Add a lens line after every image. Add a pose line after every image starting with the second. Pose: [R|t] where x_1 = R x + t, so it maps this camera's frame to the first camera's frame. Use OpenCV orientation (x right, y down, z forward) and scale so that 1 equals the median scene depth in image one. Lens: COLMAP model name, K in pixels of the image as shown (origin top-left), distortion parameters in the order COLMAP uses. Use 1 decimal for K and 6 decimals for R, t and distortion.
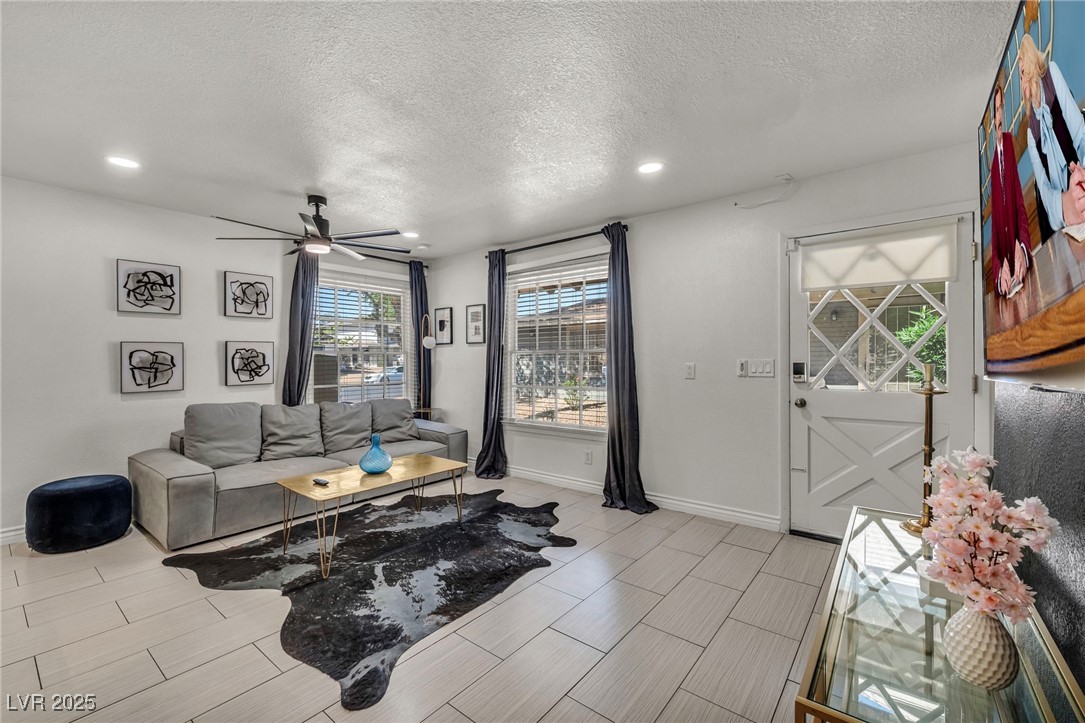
lens RADIAL K [[454.8, 0, 527.1], [0, 454.8, 363.5], [0, 0, 1]] dist [-0.000492, 0.000054]
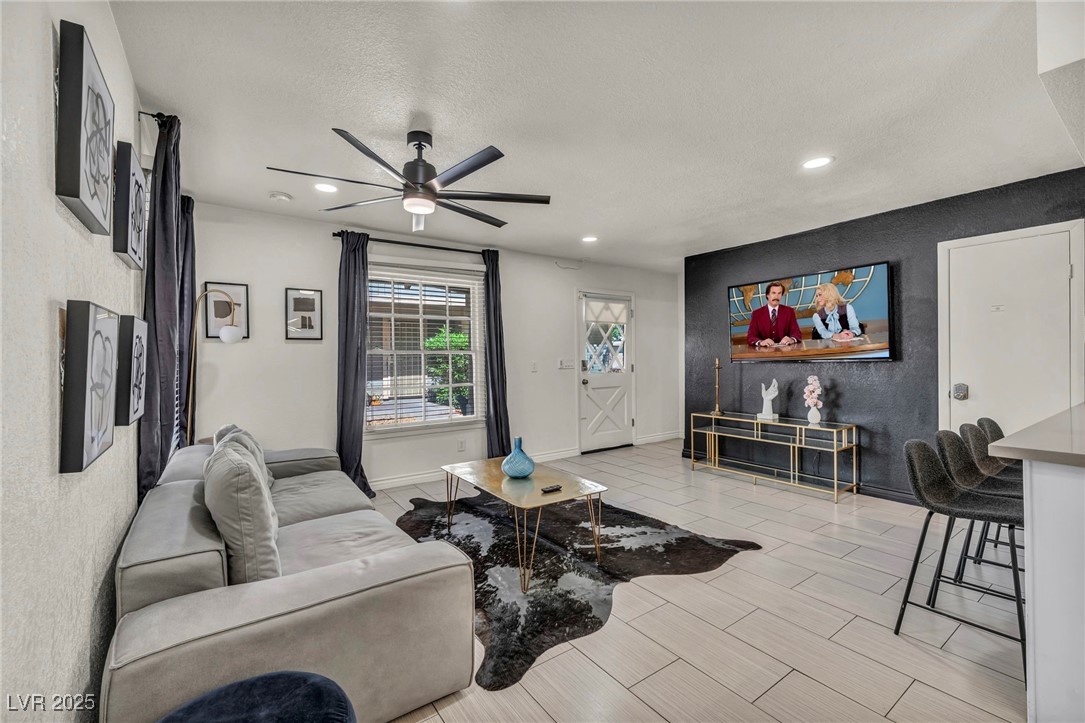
lens RADIAL K [[454.8, 0, 527.1], [0, 454.8, 363.5], [0, 0, 1]] dist [-0.000492, 0.000054]
pose [[0.277260, -0.013500, 0.960700, -1.336762], [0.014814, 0.999842, 0.009775, -0.009957], [-0.960681, 0.011522, 0.277416, 0.766280]]
